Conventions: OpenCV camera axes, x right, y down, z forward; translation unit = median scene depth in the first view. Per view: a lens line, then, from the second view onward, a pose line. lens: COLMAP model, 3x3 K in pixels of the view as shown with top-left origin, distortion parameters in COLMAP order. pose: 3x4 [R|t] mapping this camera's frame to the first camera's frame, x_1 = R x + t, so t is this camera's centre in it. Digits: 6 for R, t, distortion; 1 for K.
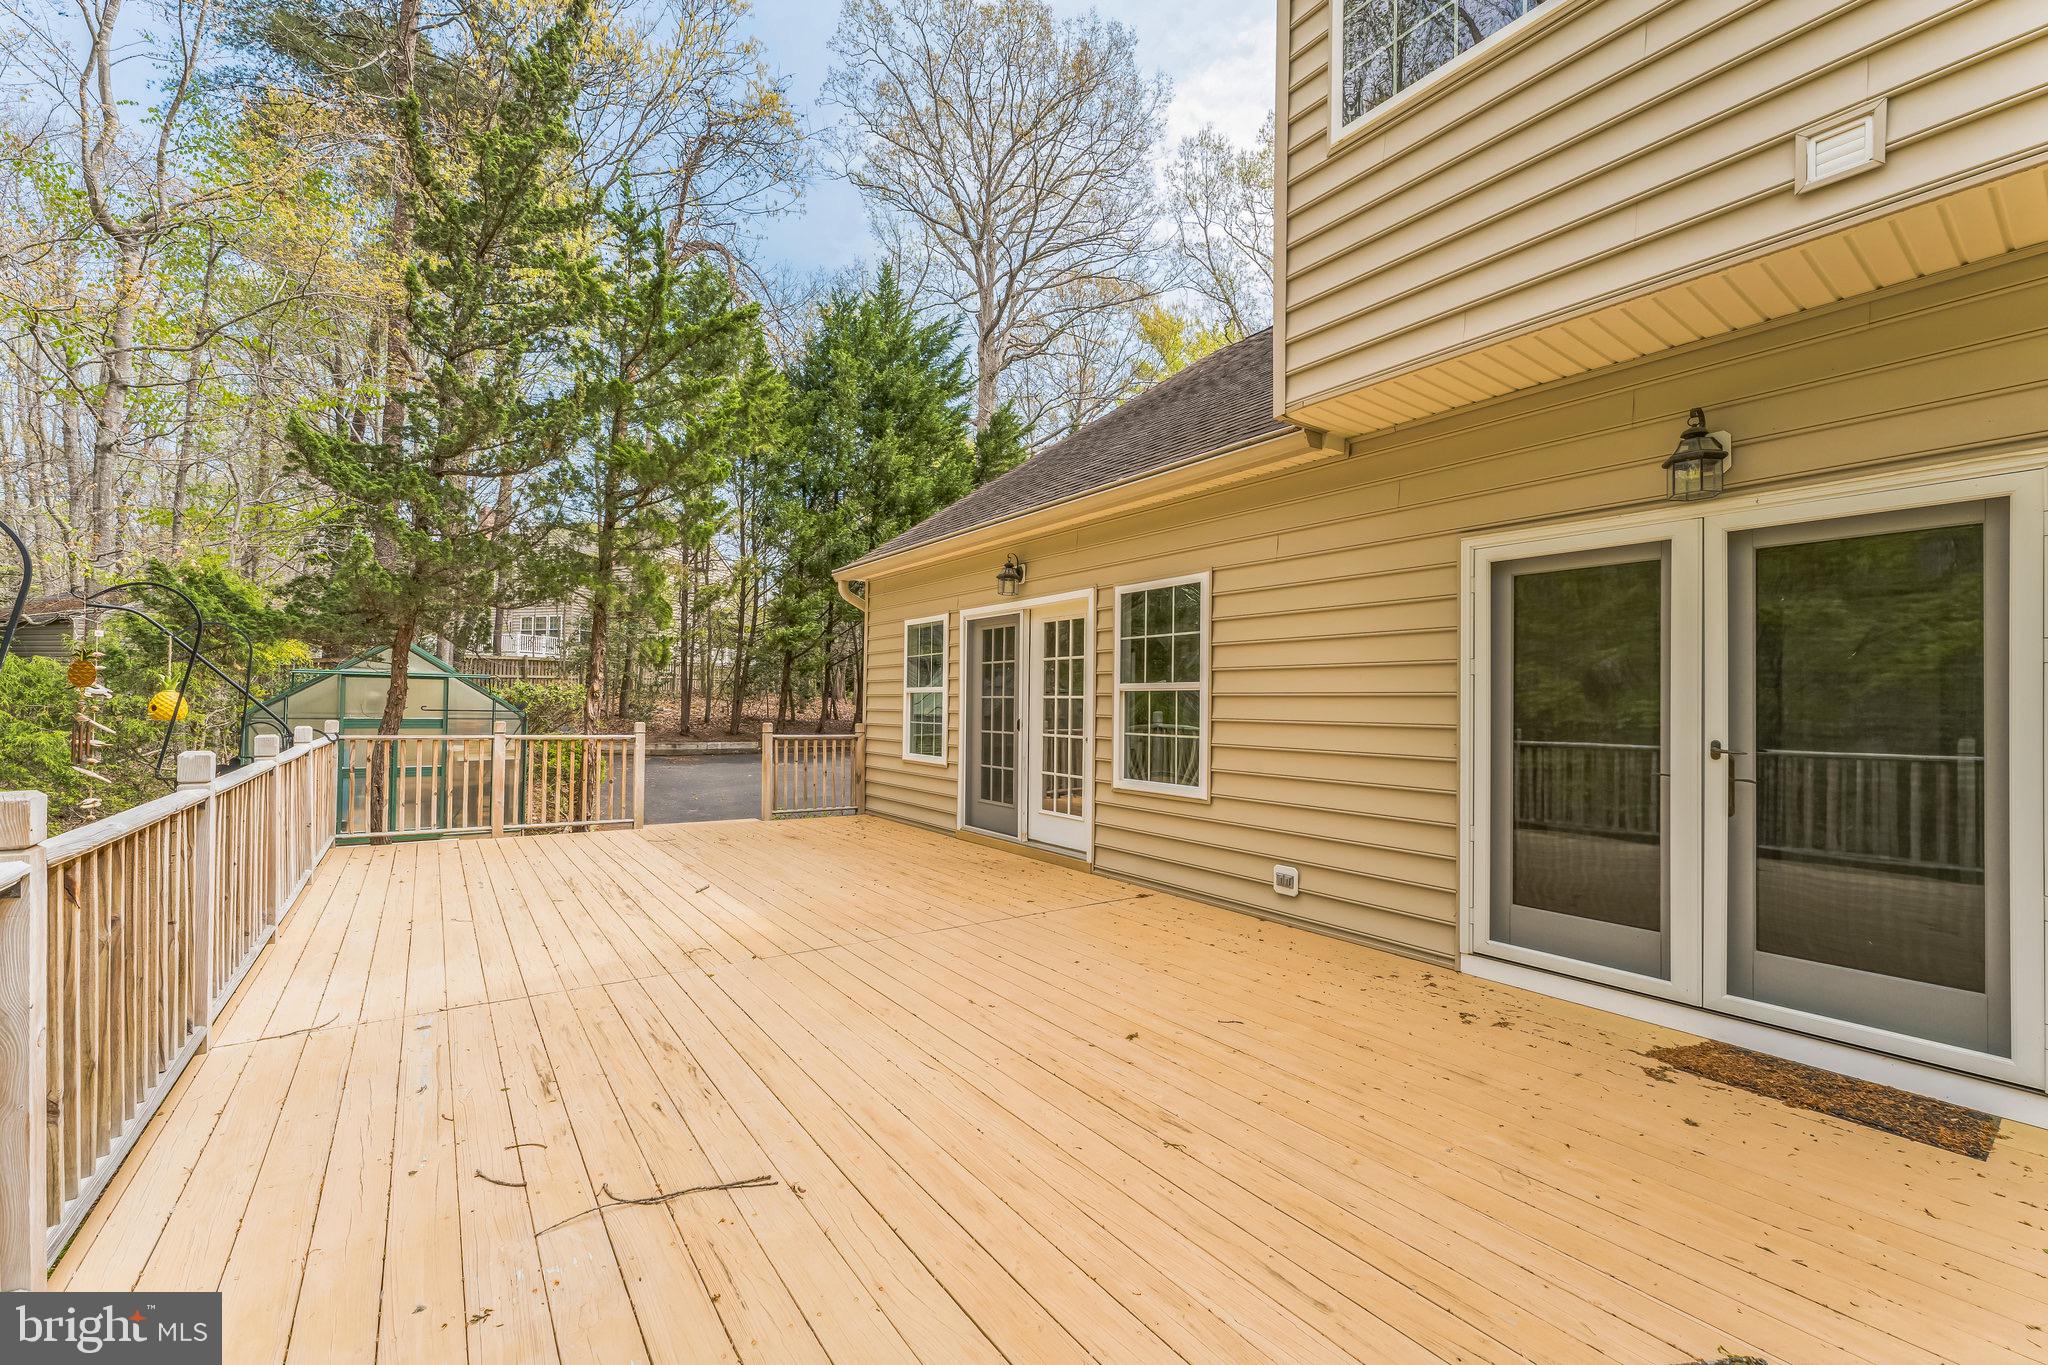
lens RADIAL K [[822.0, 0, 1024.6], [0, 822.0, 697.0], [0, 0, 1]] dist [-0.000477, -0.000065]
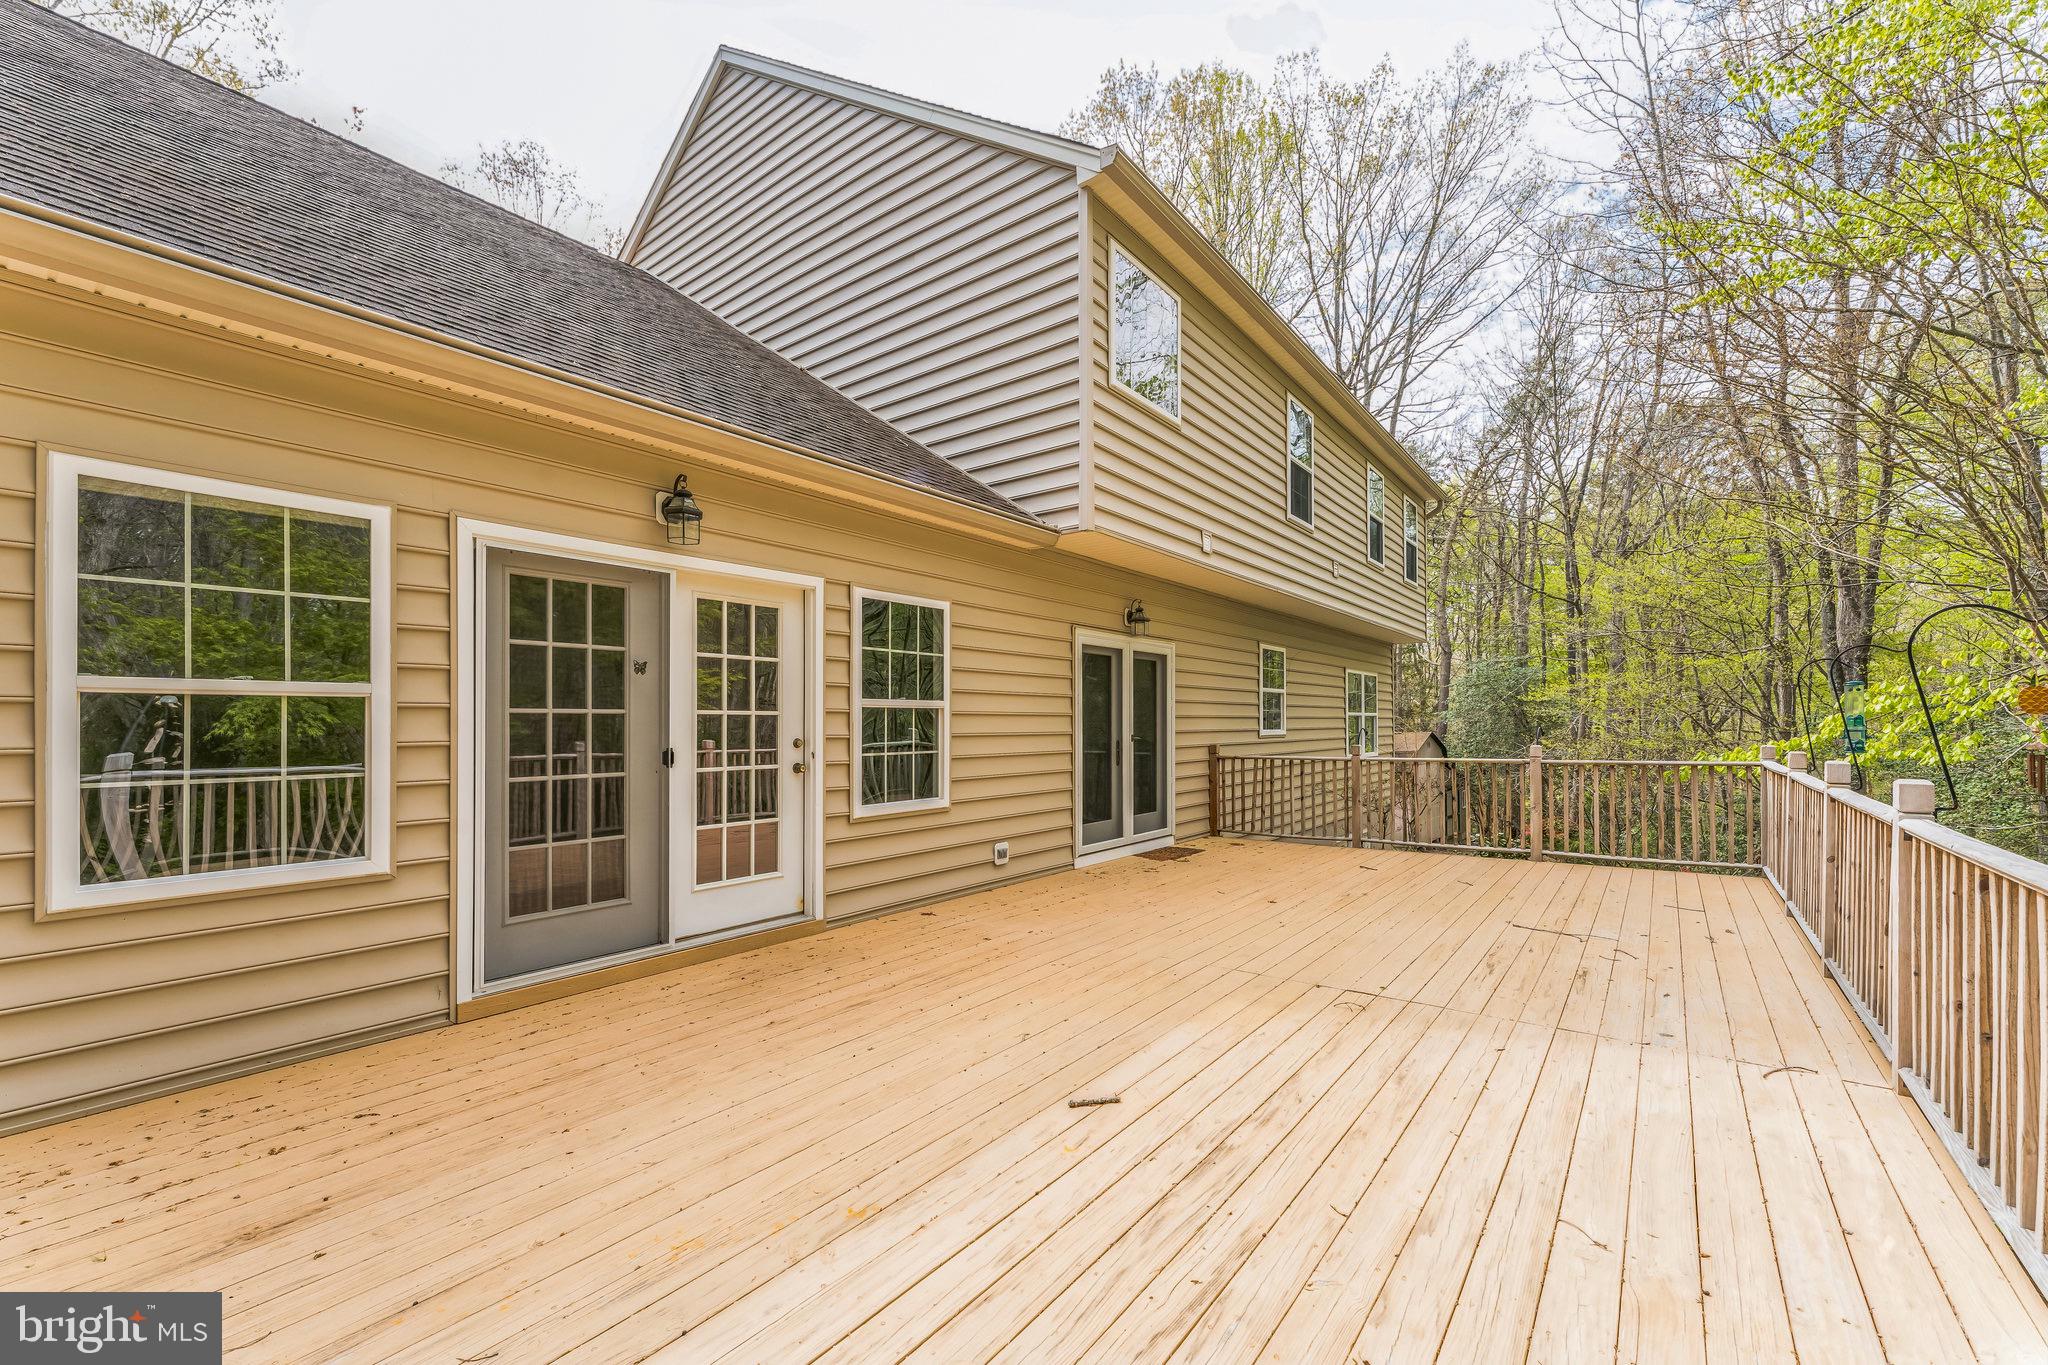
lens RADIAL K [[822.0, 0, 1024.0], [0, 822.0, 721.2], [0, 0, 1]] dist [-0.000477, -0.000065]
pose [[-0.277098, -0.009937, 0.960790, -0.928725], [-0.011275, 0.999911, 0.007090, -0.000270], [-0.960775, -0.008868, -0.277185, 1.282365]]
